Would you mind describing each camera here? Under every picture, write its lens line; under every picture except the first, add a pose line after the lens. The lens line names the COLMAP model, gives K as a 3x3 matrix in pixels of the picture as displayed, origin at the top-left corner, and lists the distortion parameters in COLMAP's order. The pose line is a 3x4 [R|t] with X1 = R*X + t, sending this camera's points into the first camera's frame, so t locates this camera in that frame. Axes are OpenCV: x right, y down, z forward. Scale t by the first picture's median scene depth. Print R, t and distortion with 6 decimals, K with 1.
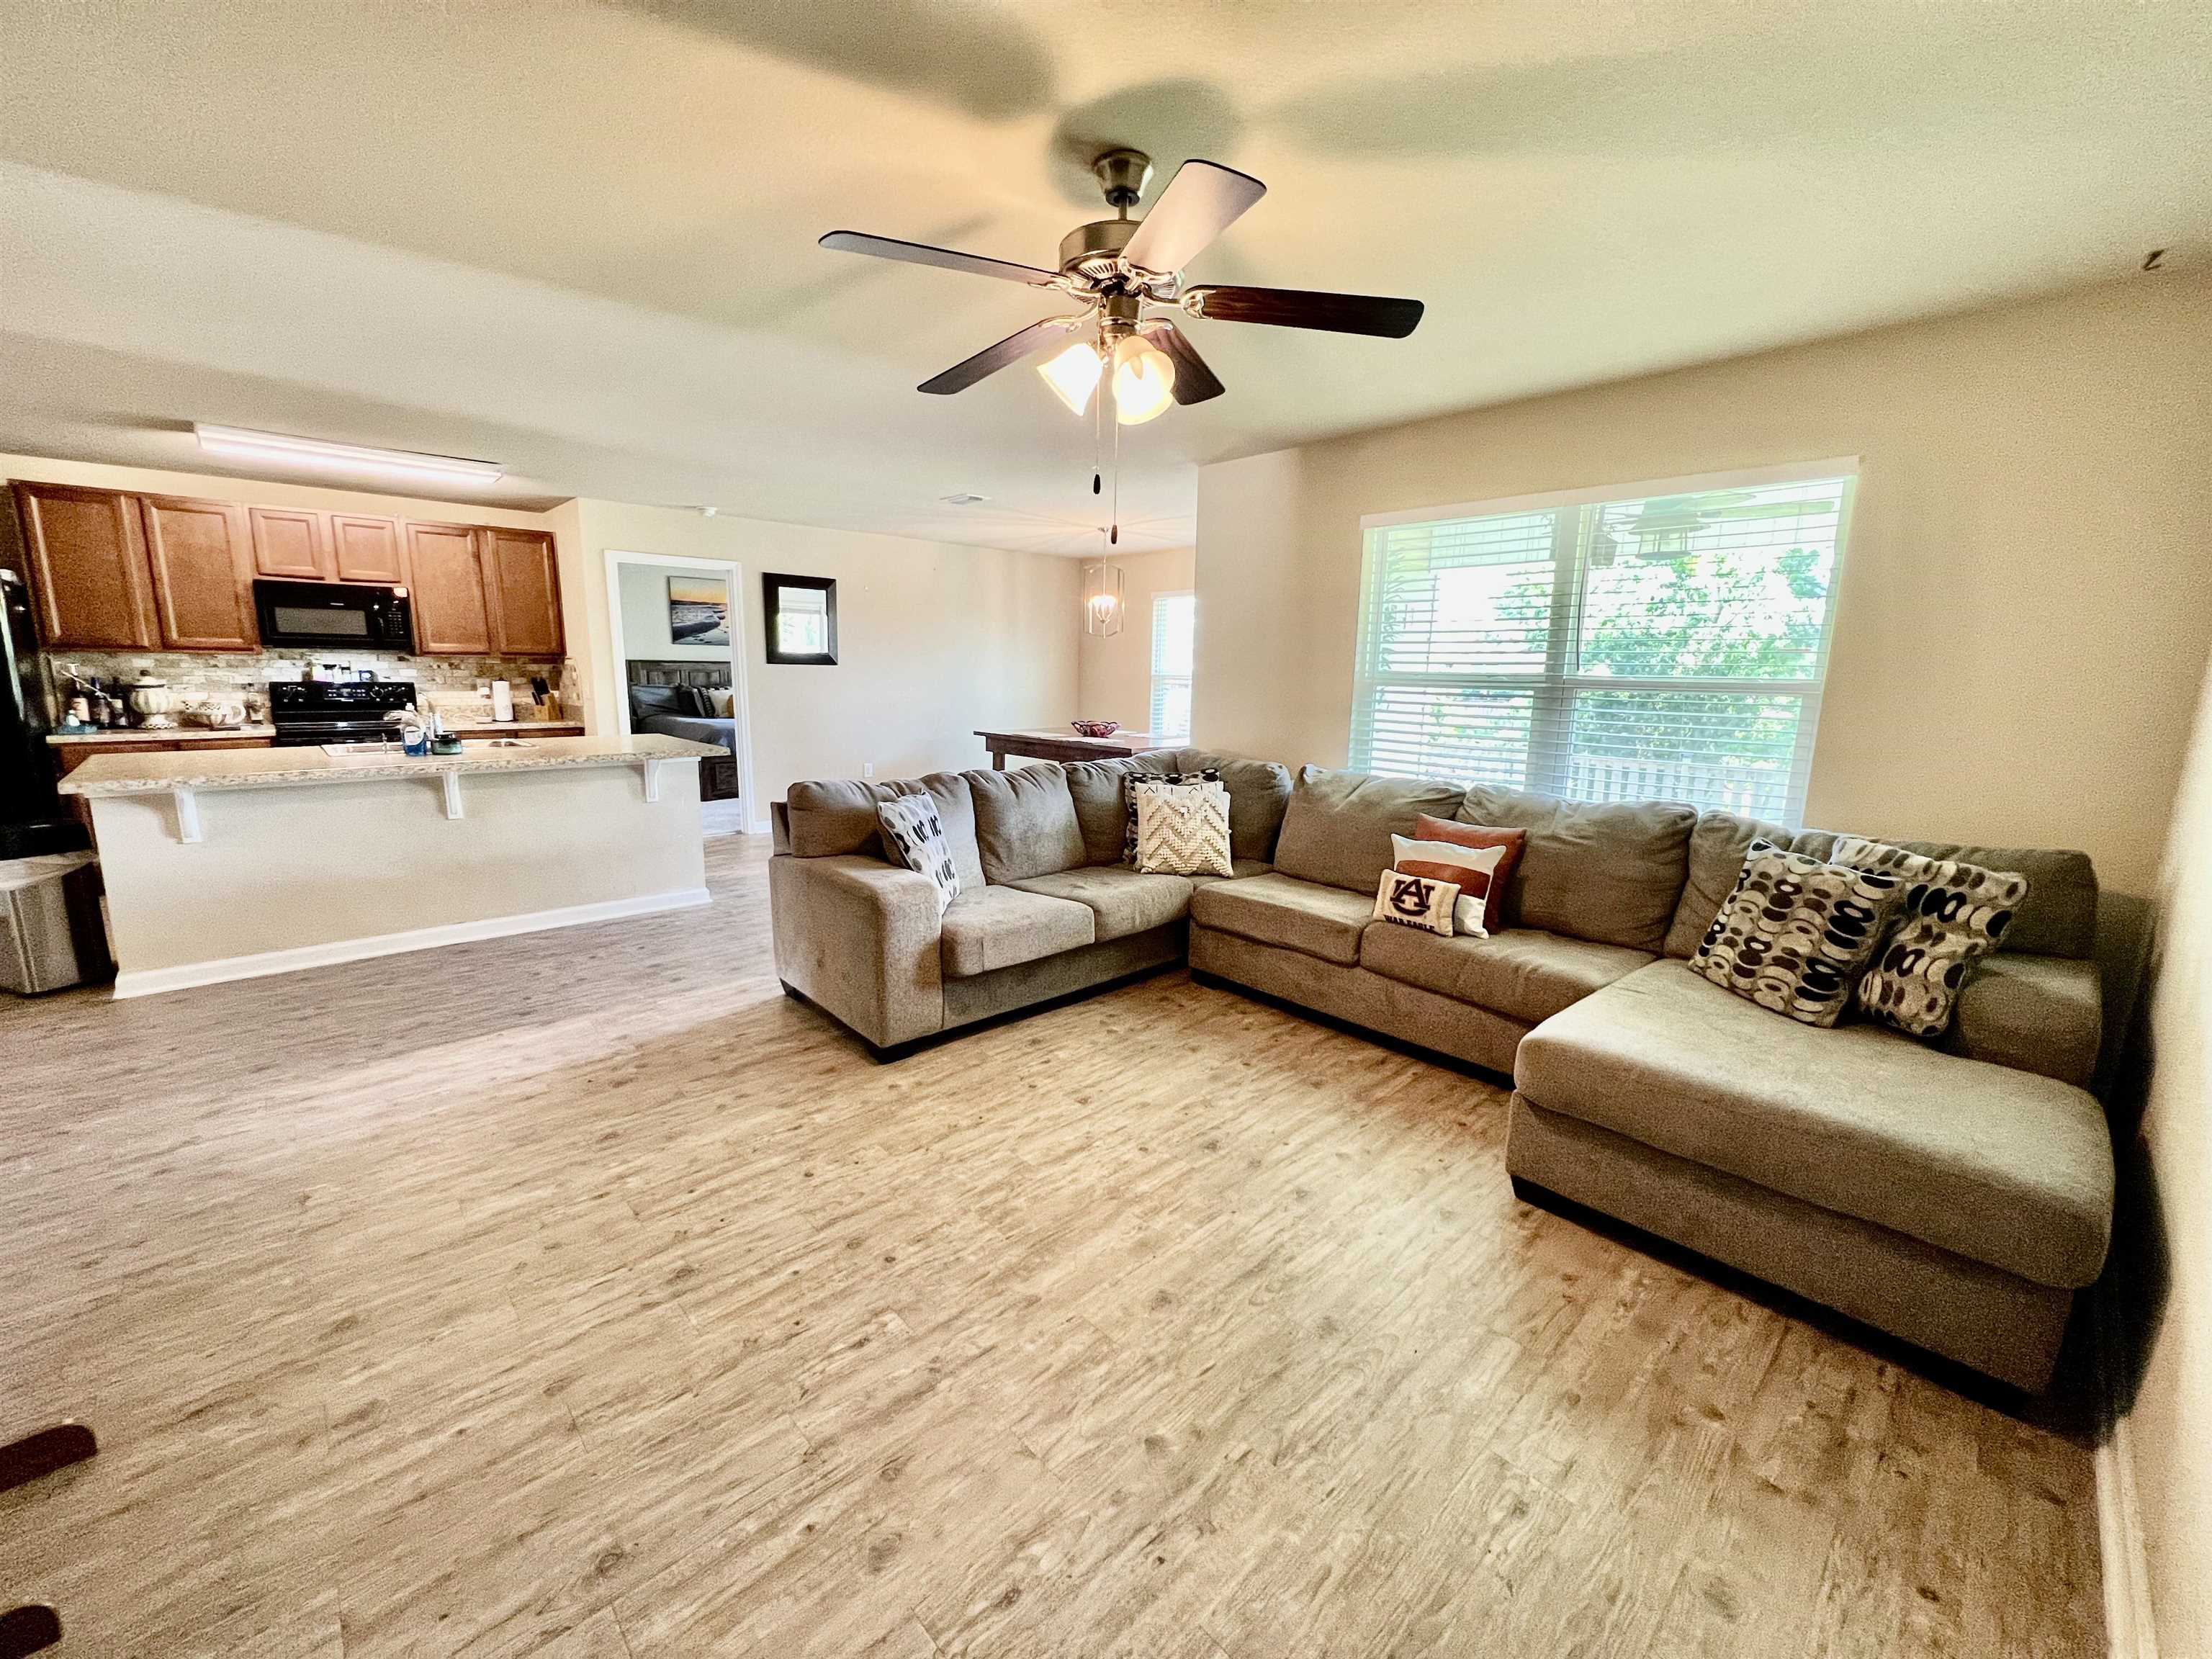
lens RADIAL K [[885.5, 0, 1104.3], [0, 885.5, 826.2], [0, 0, 1]] dist [0.001523, 0.000141]
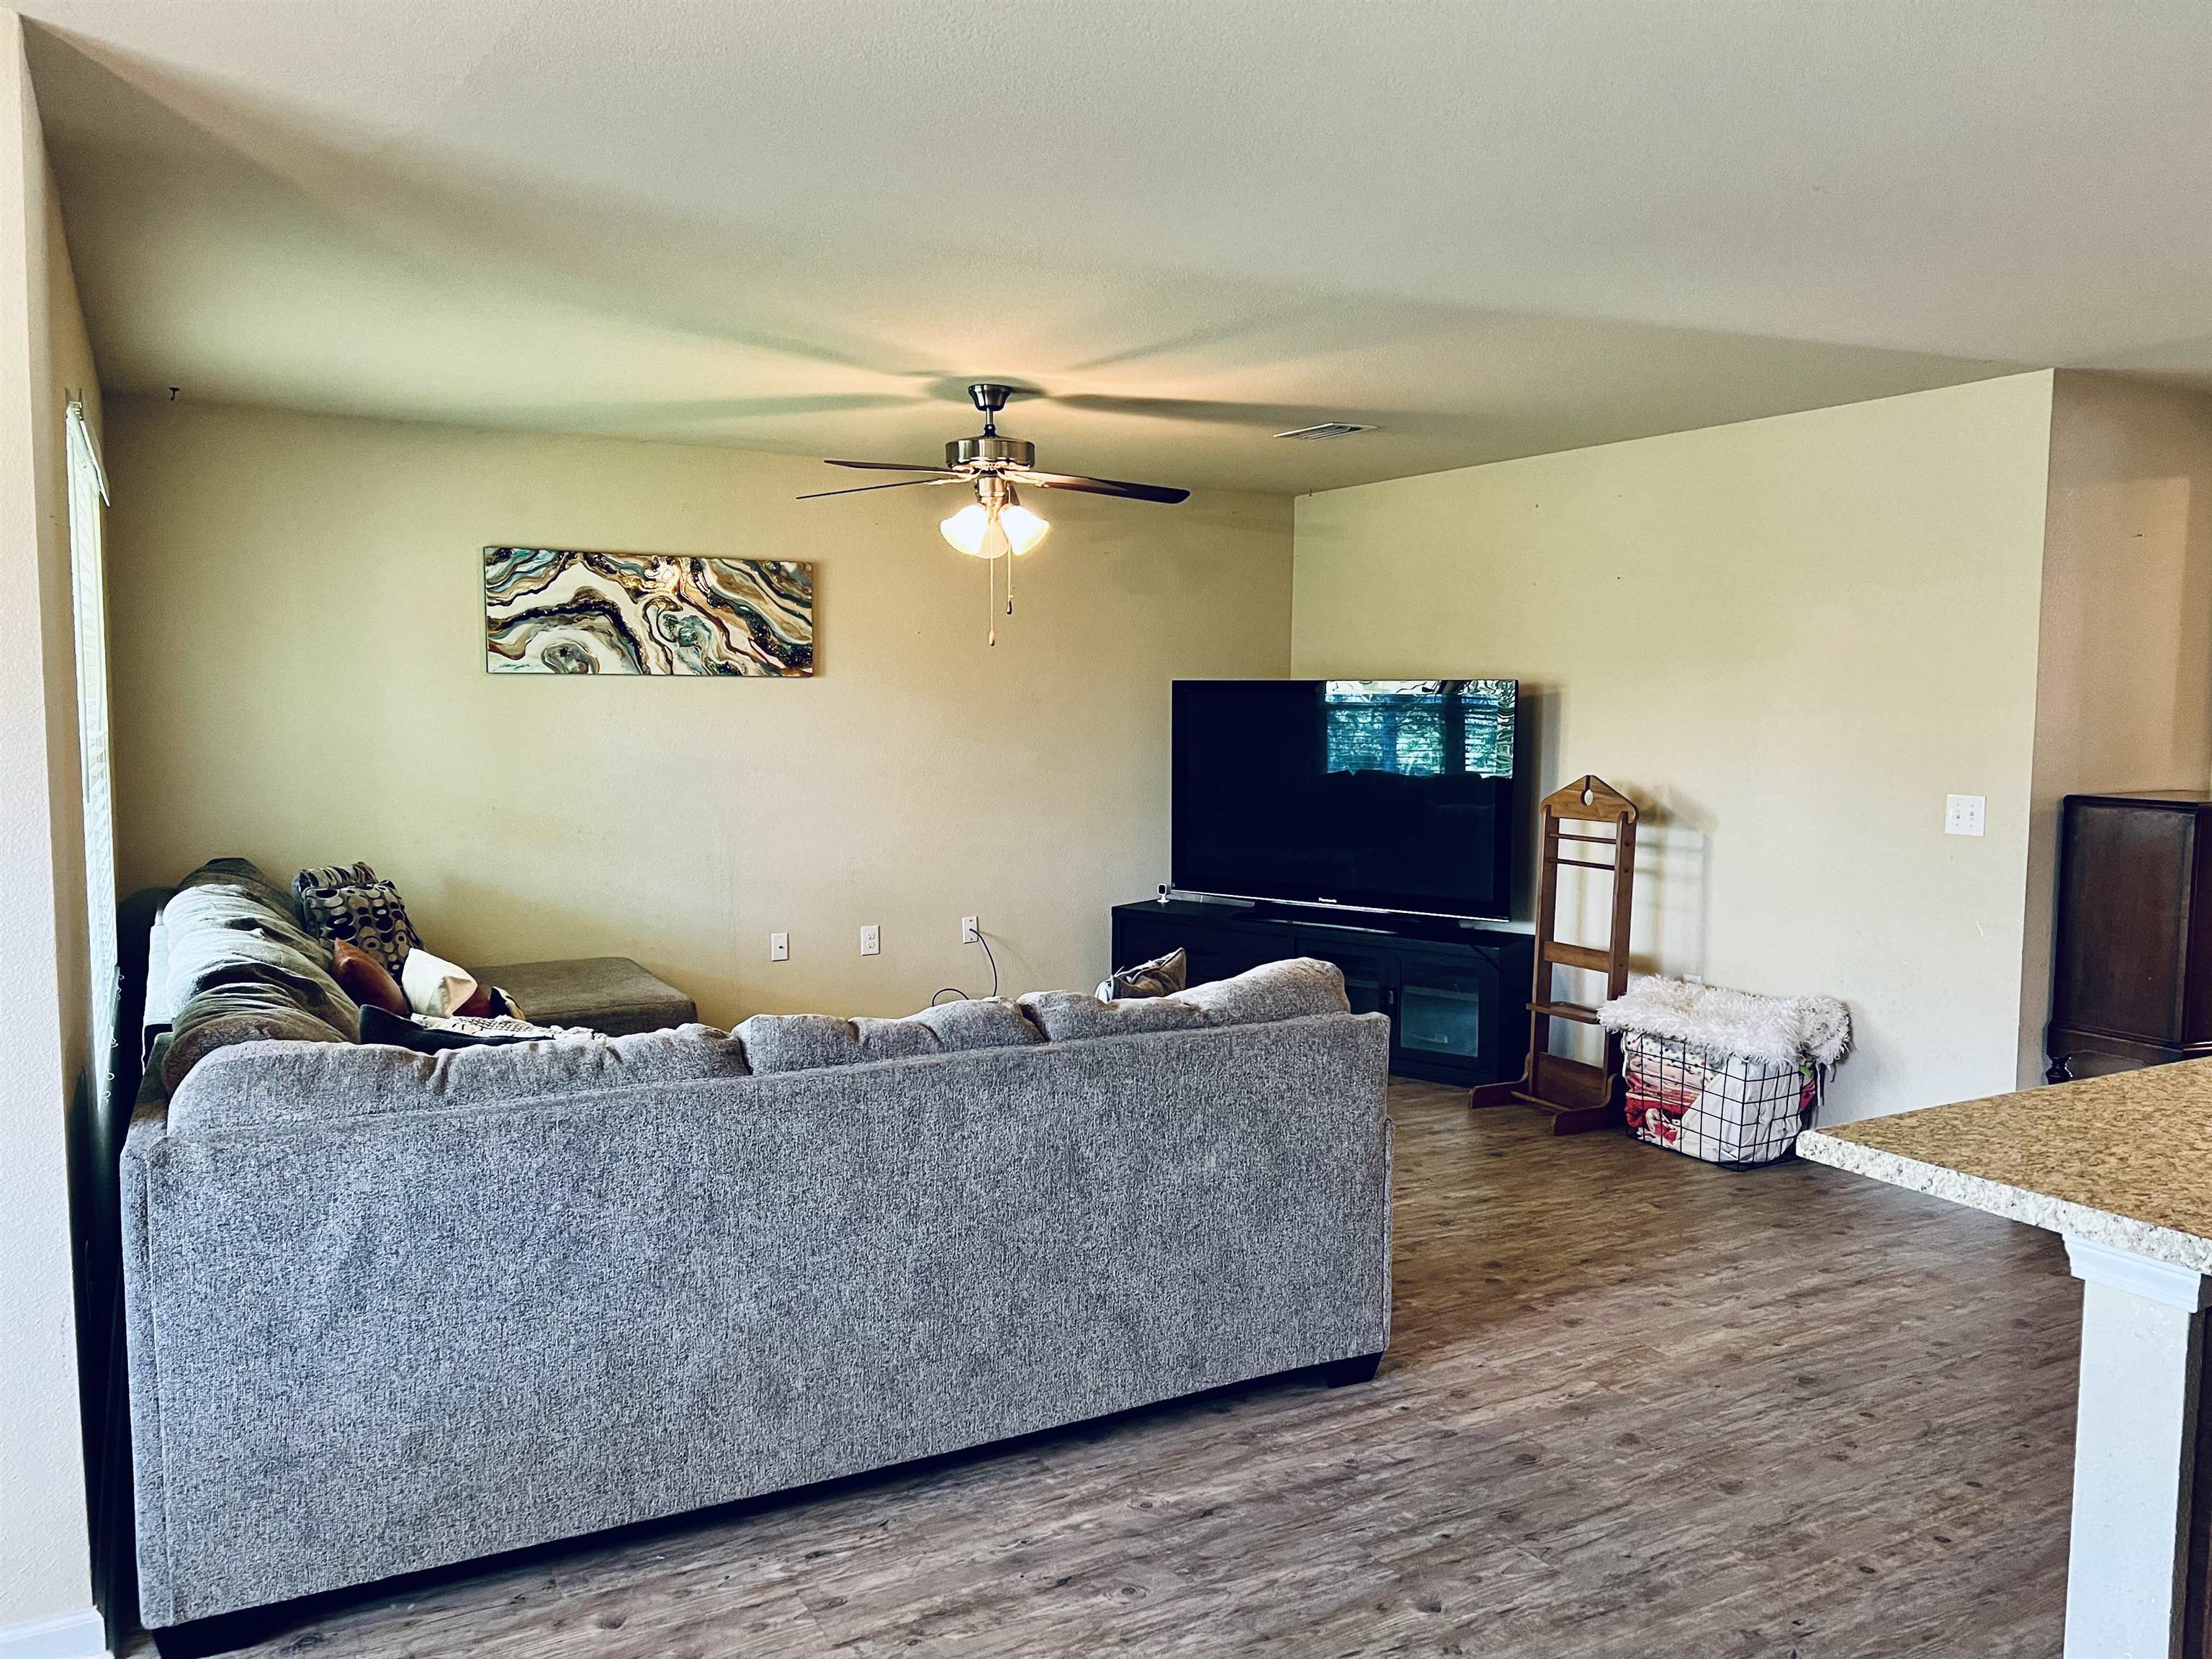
lens RADIAL K [[1666.9, 0, 1119.9], [0, 1666.9, 812.5], [0, 0, 1]] dist [0.049535, -0.001686]
pose [[-0.972121, -0.040632, 0.230931, -0.566468], [0.018673, 0.968328, 0.248983, -0.507463], [-0.233734, 0.246354, -0.940573, 2.480328]]
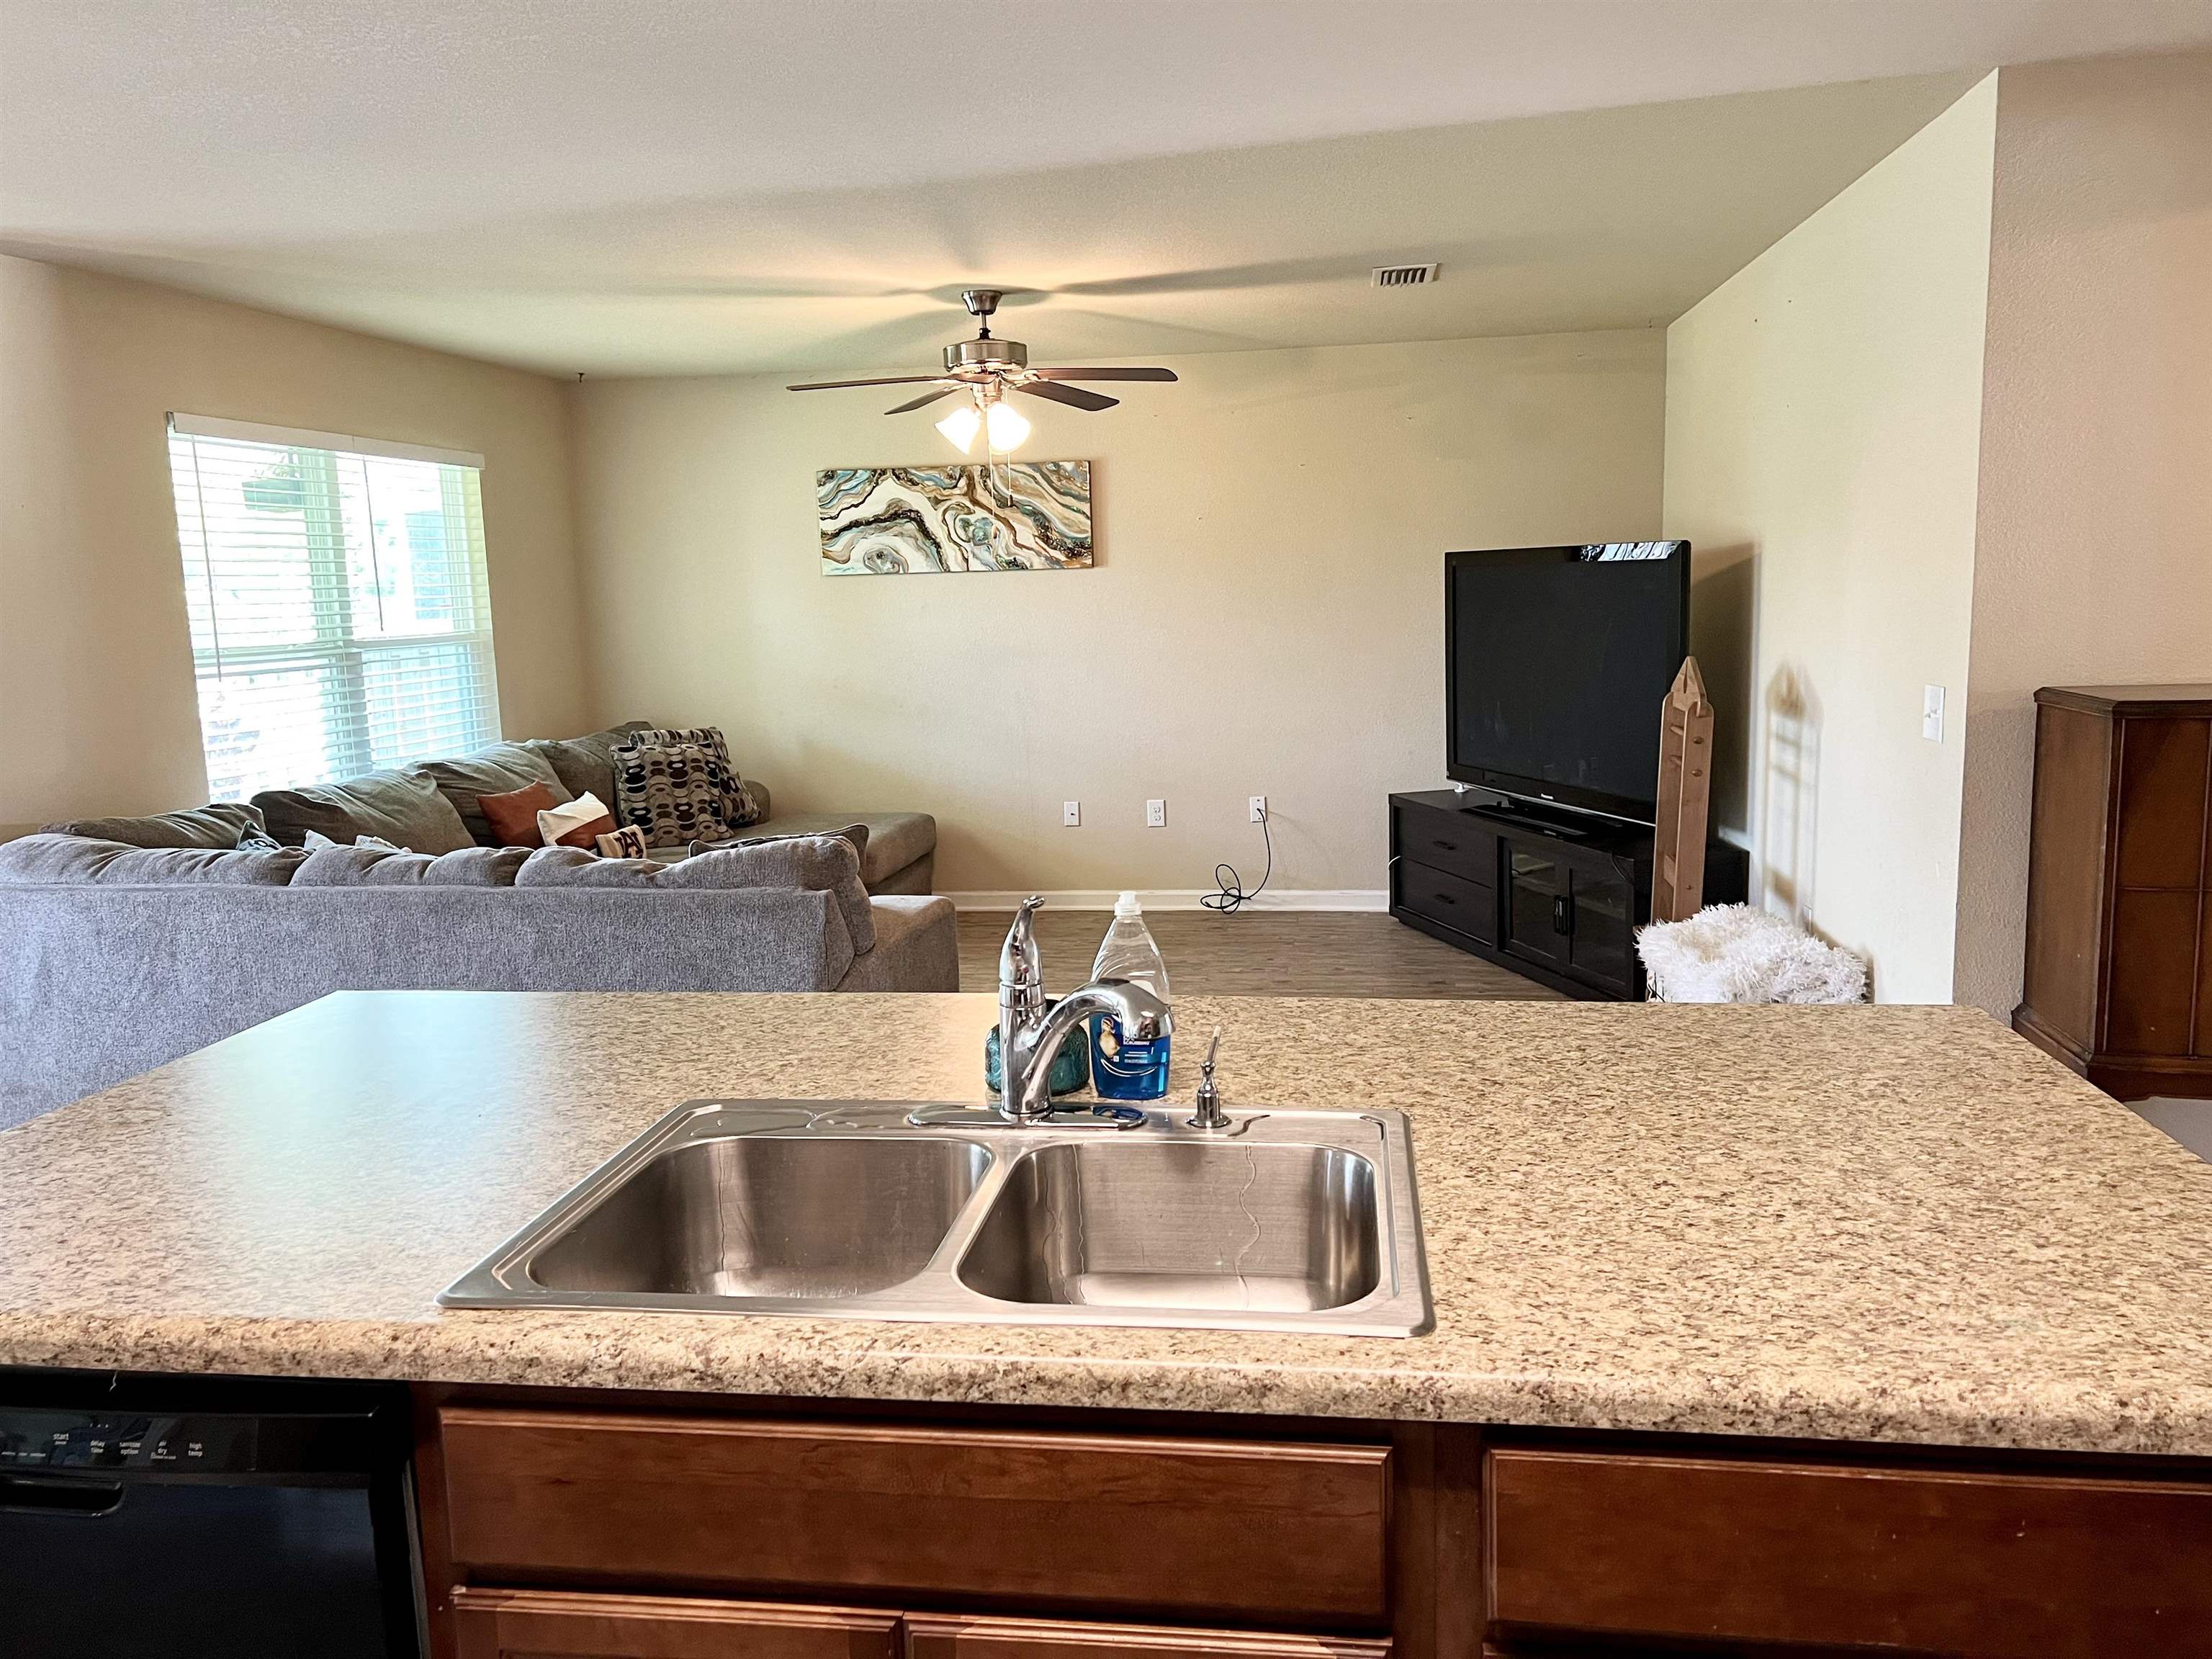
lens RADIAL K [[1666.9, 0, 1118.1], [0, 1666.9, 840.3], [0, 0, 1]] dist [0.049535, -0.001686]
pose [[-0.617221, -0.121430, 0.777363, -1.671657], [0.159906, 0.948037, 0.275055, -0.413017], [-0.770369, 0.294075, -0.565731, 1.844955]]
